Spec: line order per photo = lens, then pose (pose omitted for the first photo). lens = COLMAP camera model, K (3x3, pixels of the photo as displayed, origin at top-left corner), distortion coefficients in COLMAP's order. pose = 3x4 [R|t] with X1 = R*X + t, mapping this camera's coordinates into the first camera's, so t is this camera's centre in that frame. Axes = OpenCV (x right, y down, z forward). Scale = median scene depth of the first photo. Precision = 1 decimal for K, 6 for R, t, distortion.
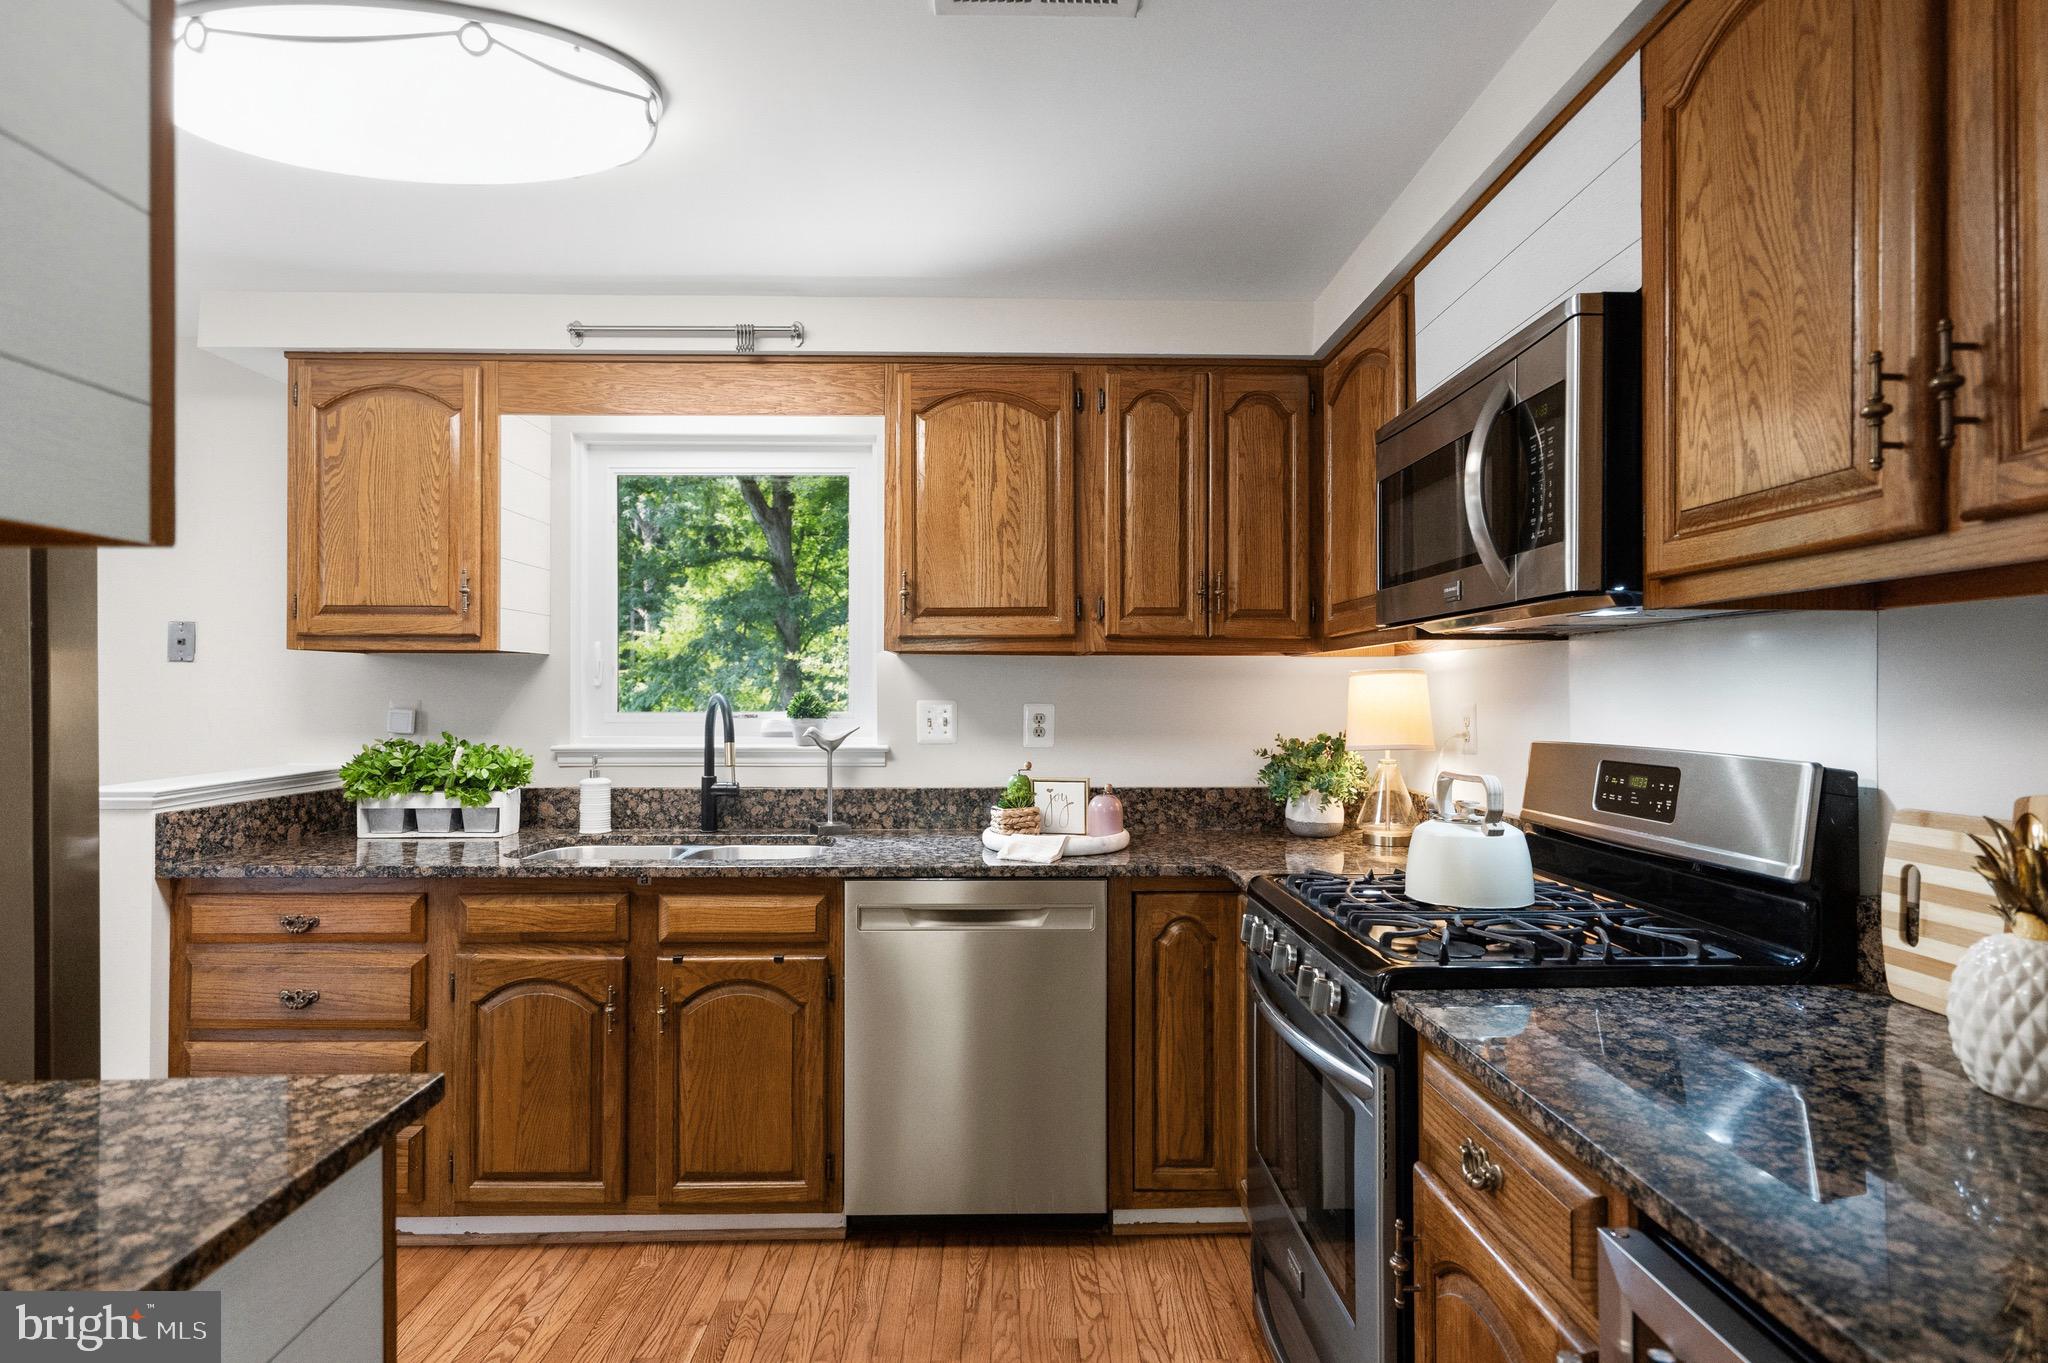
lens RADIAL K [[1049.4, 0, 1024.0], [0, 1049.4, 681.5], [0, 0, 1]] dist [-0.001185, 0.000042]
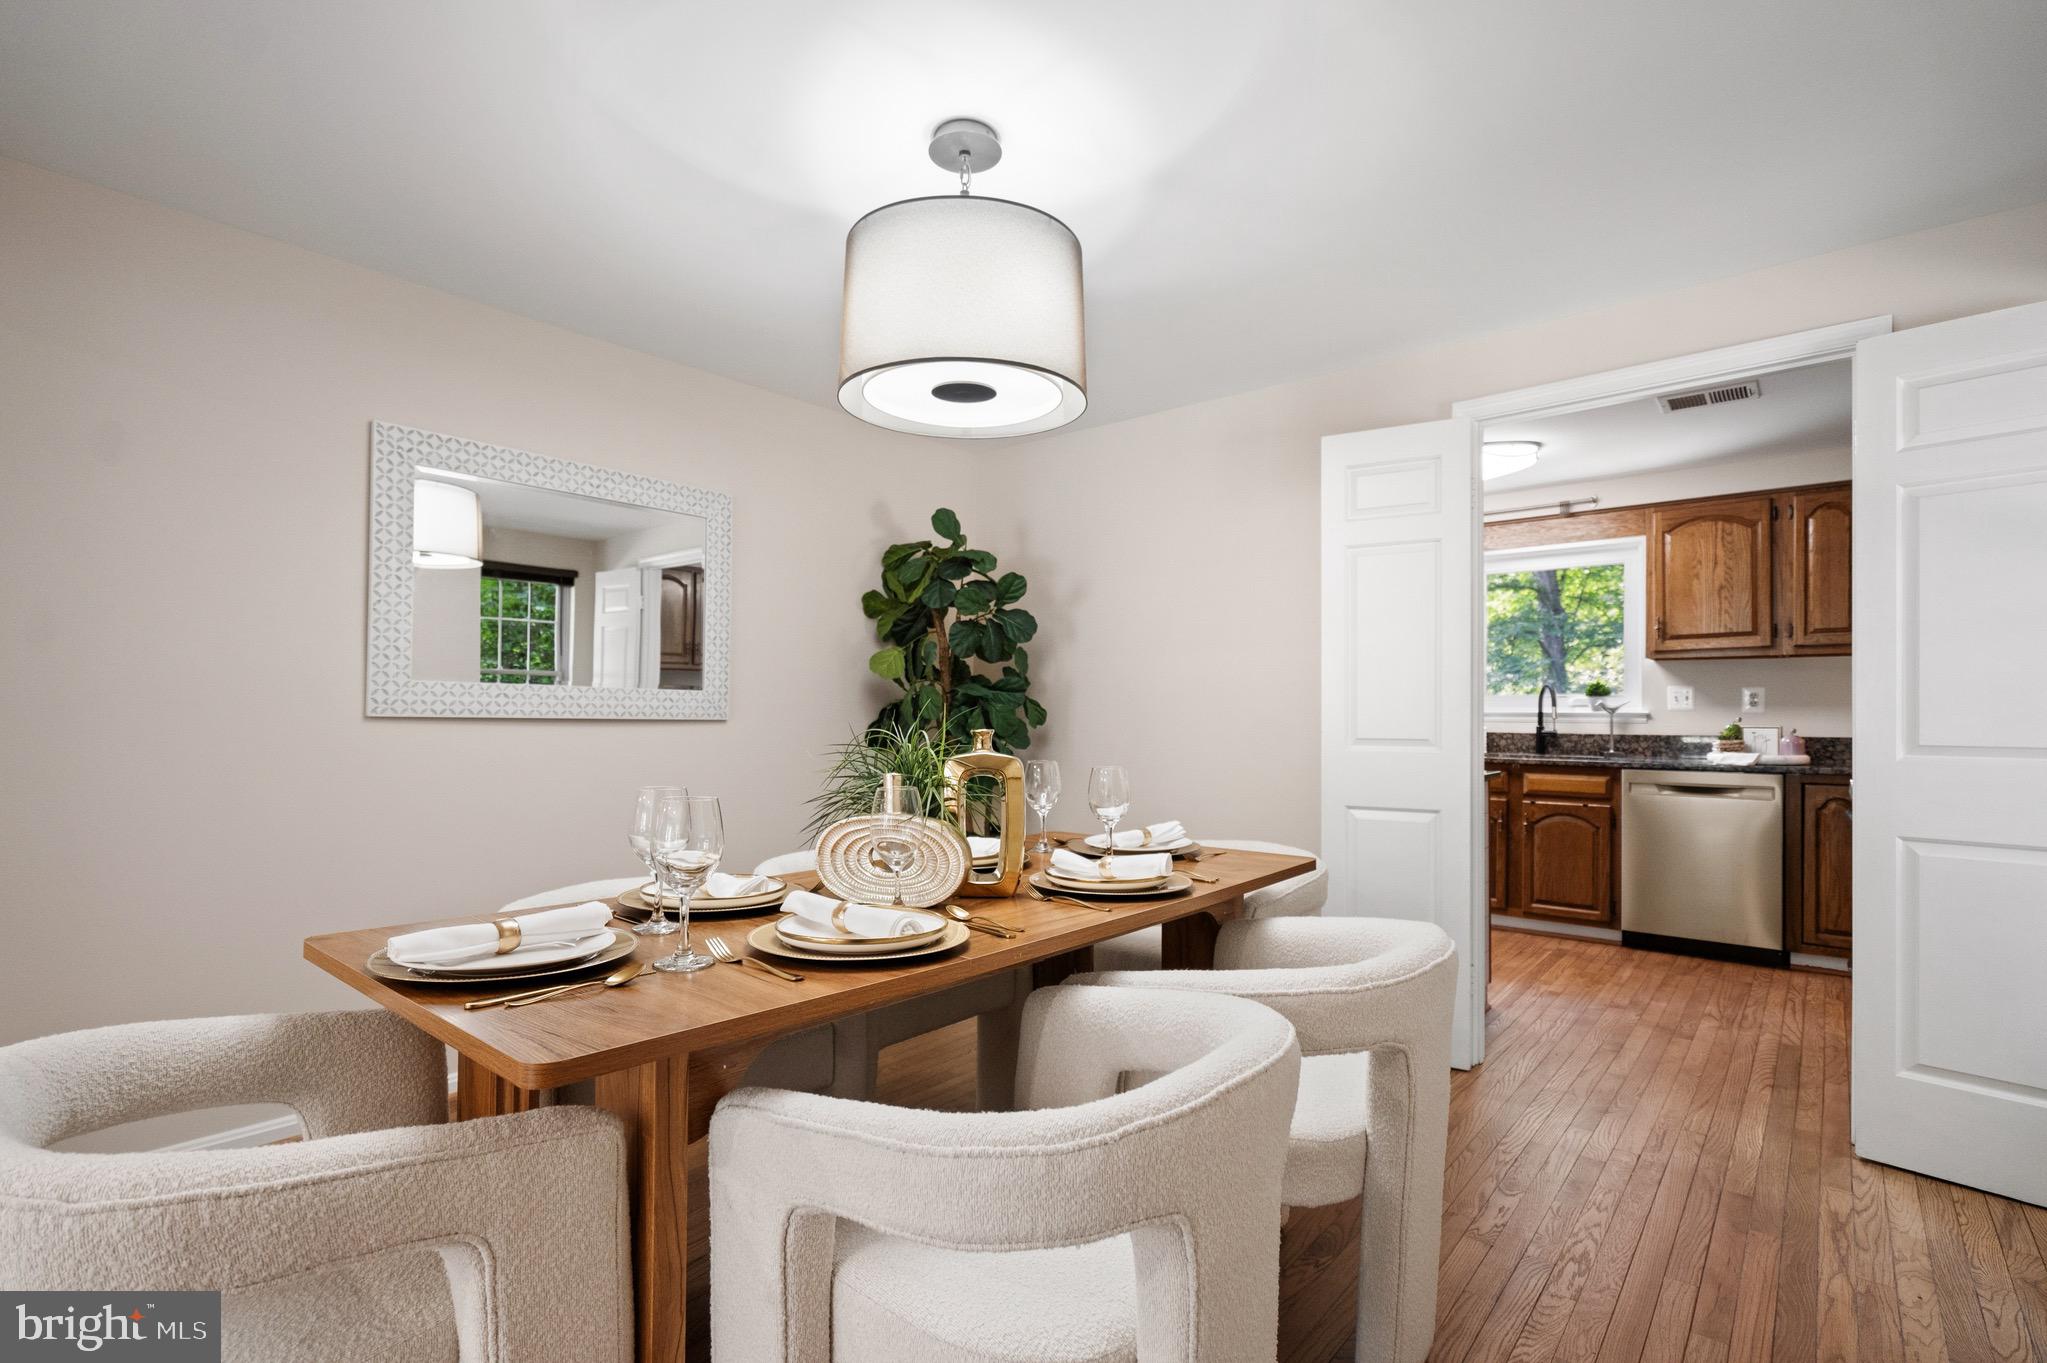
lens RADIAL K [[962.5, 0, 1017.6], [0, 962.5, 708.9], [0, 0, 1]] dist [0.001052, 0.000561]
pose [[0.749480, 0.000276, -0.662027, 0.172970], [0.002581, 0.999991, 0.003339, 0.054009], [0.662022, -0.004211, 0.749472, -1.080888]]
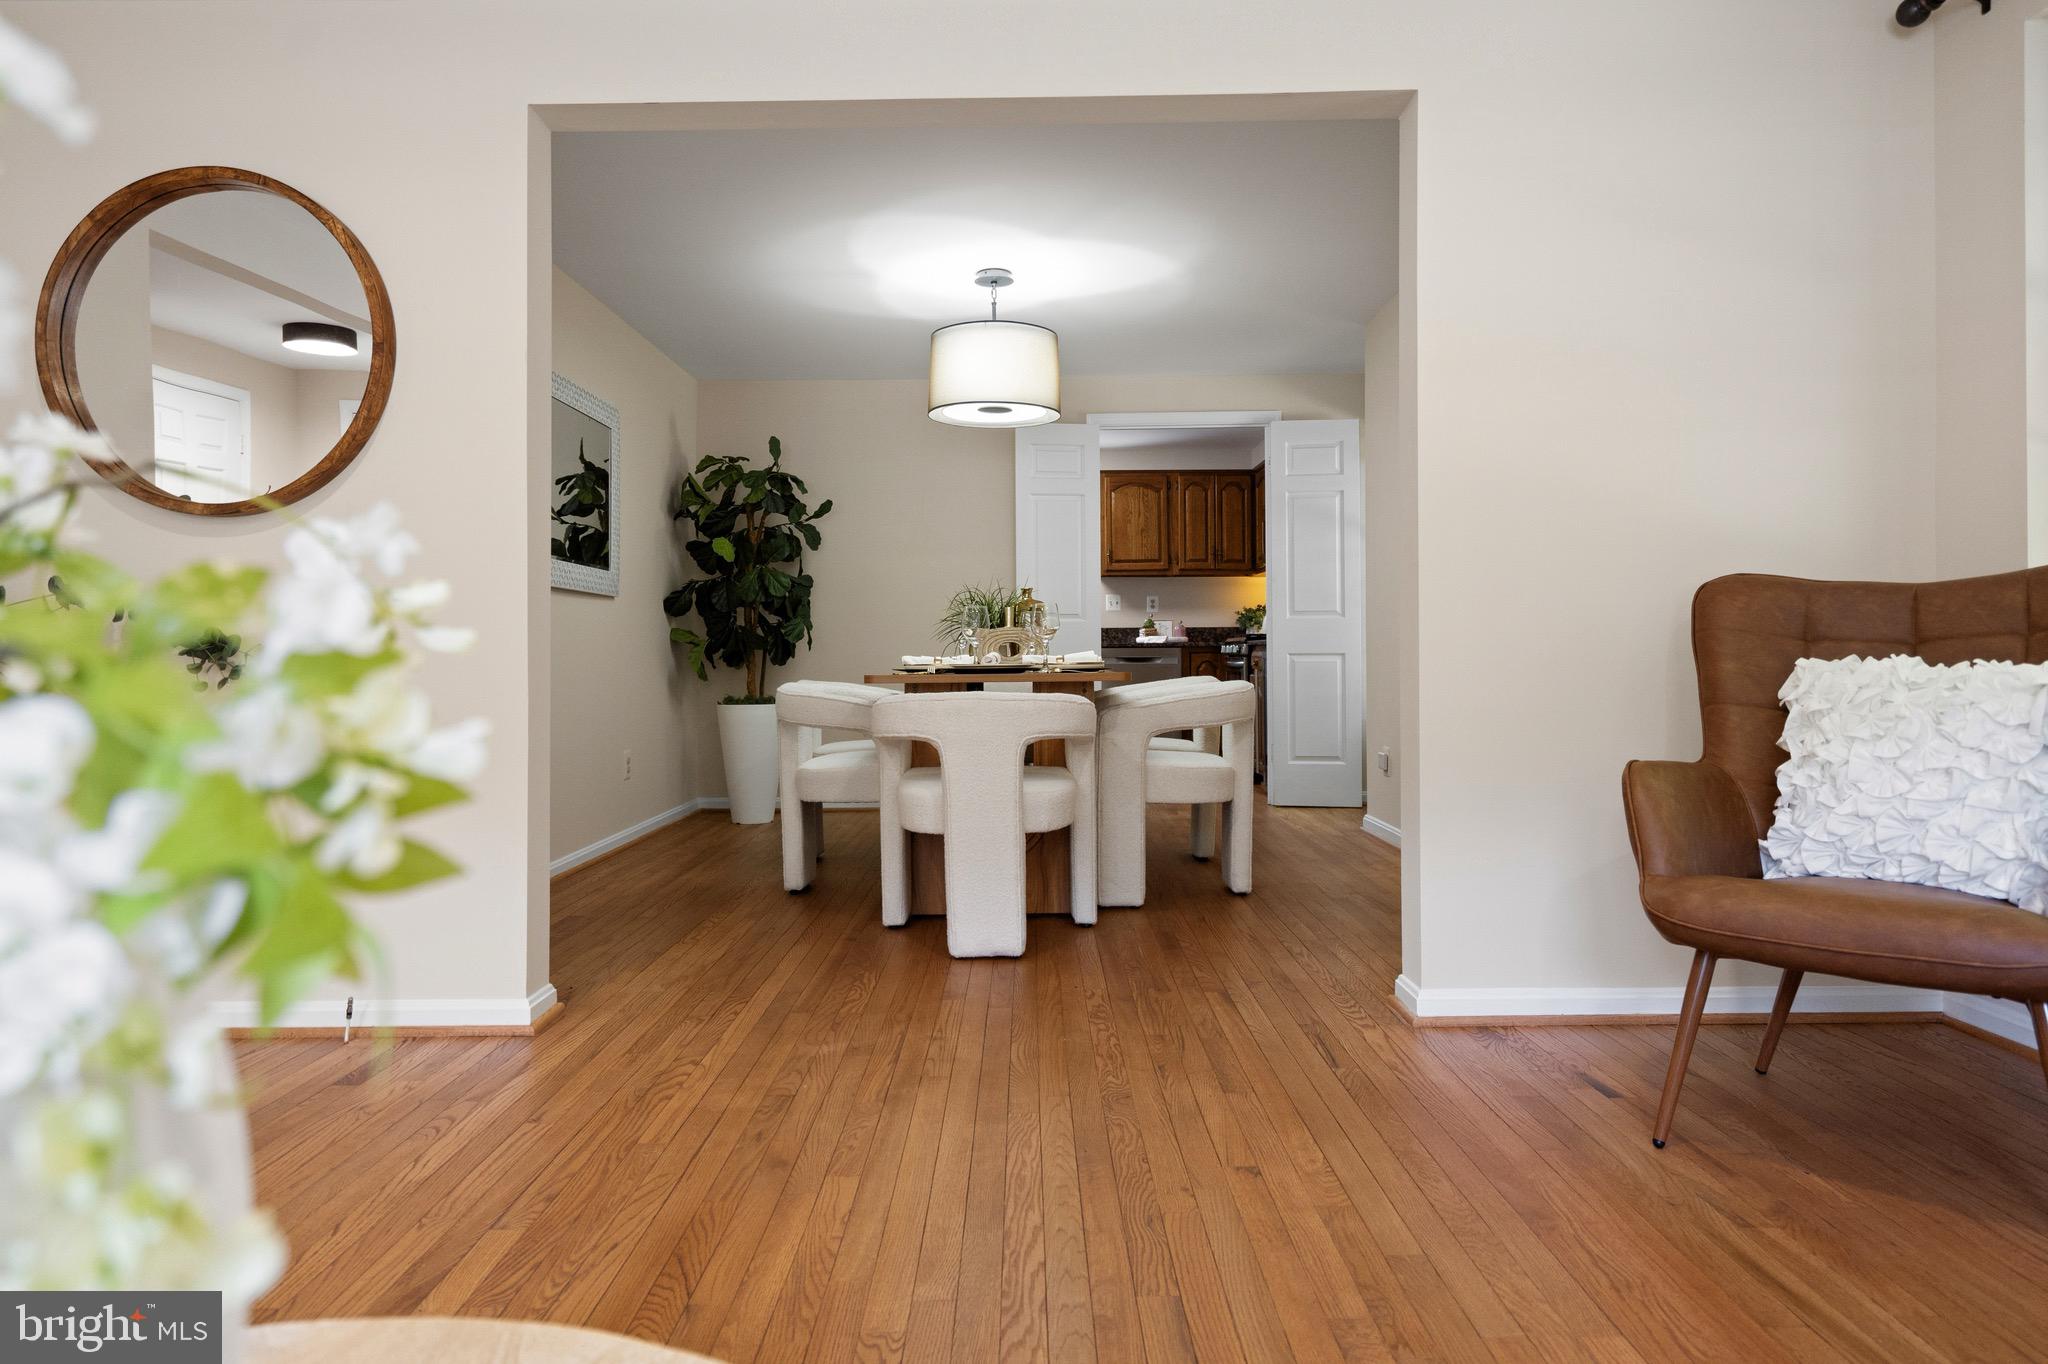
lens RADIAL K [[1215.7, 0, 1021.0], [0, 1215.7, 633.8], [0, 0, 1]] dist [-0.000790, 0.000374]
pose [[0.999696, -0.006275, -0.023840, -0.272077], [0.006184, 0.999973, -0.003873, 0.141611], [0.023864, 0.003725, 0.999708, -2.290419]]
